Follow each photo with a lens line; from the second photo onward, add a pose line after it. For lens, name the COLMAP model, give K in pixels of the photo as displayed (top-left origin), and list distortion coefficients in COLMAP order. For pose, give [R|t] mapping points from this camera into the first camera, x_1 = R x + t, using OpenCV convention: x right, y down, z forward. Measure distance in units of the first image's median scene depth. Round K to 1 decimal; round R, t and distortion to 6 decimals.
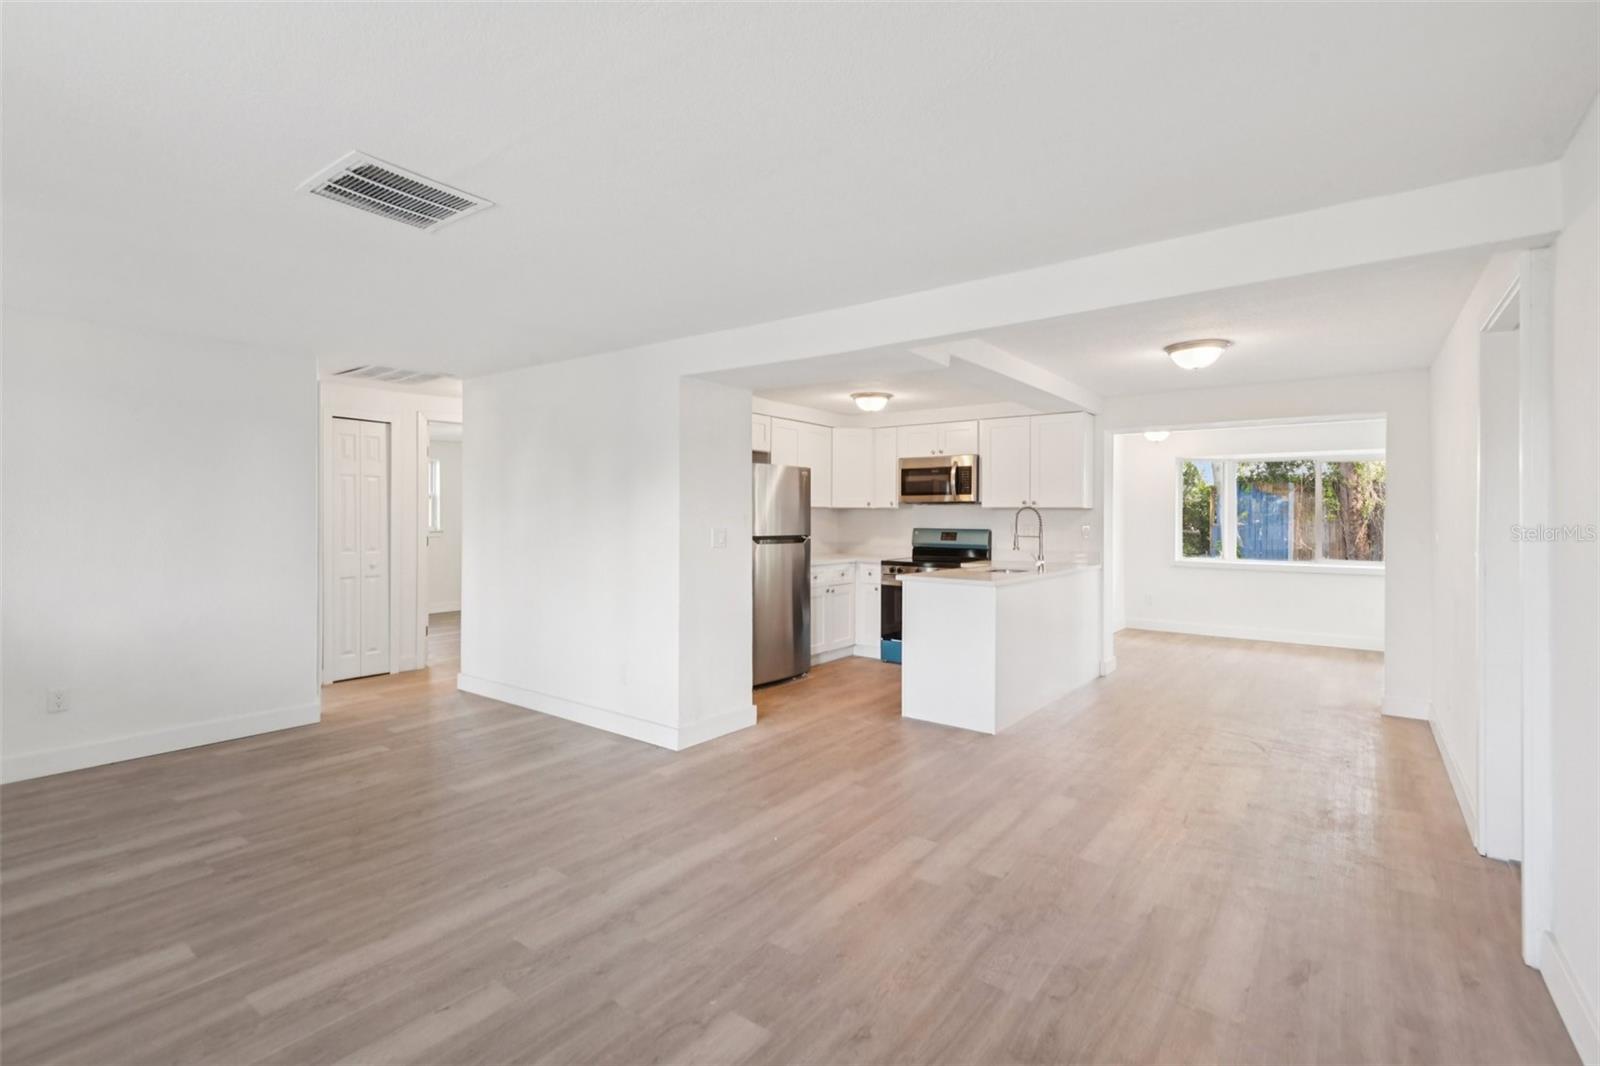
lens RADIAL K [[743.4, 0, 817.0], [0, 743.4, 509.4], [0, 0, 1]] dist [0.036693, -0.002917]
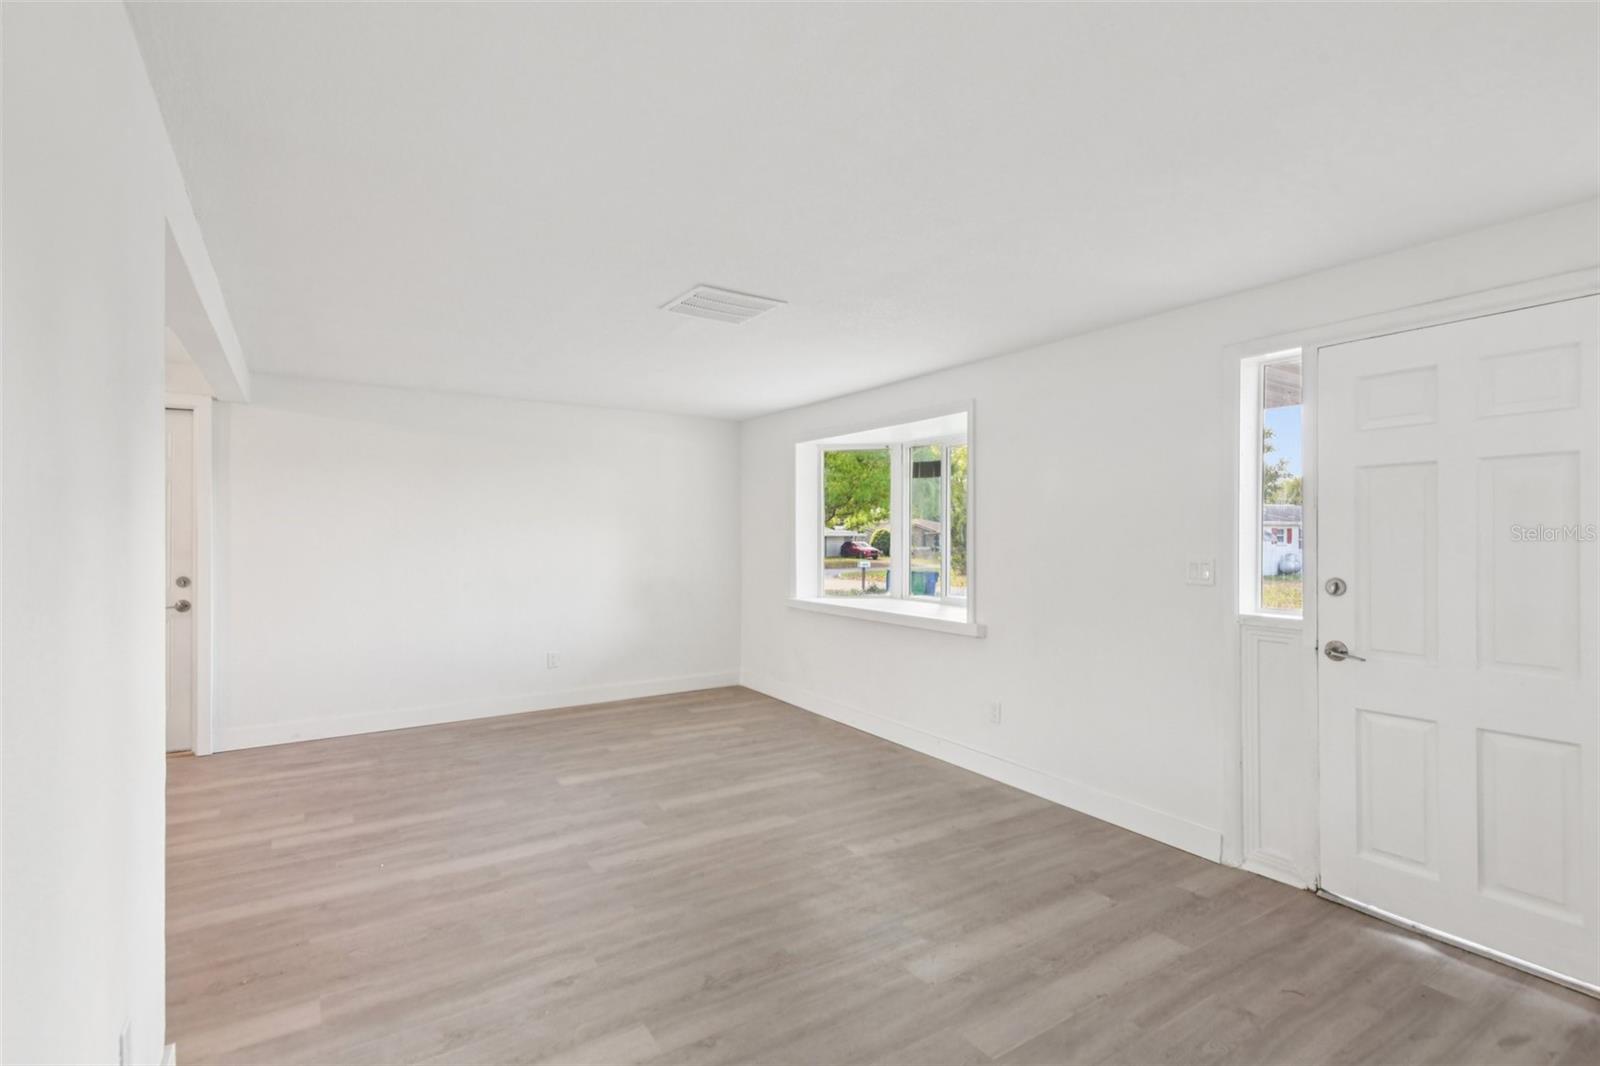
lens RADIAL K [[768.3, 0, 796.1], [0, 768.3, 532.4], [0, 0, 1]] dist [0.000038, 0.000065]
pose [[-0.934353, -0.004493, 0.356321, -0.978267], [-0.005001, 0.999987, -0.000505, 0.006680], [-0.356314, -0.002254, -0.934363, 1.872480]]
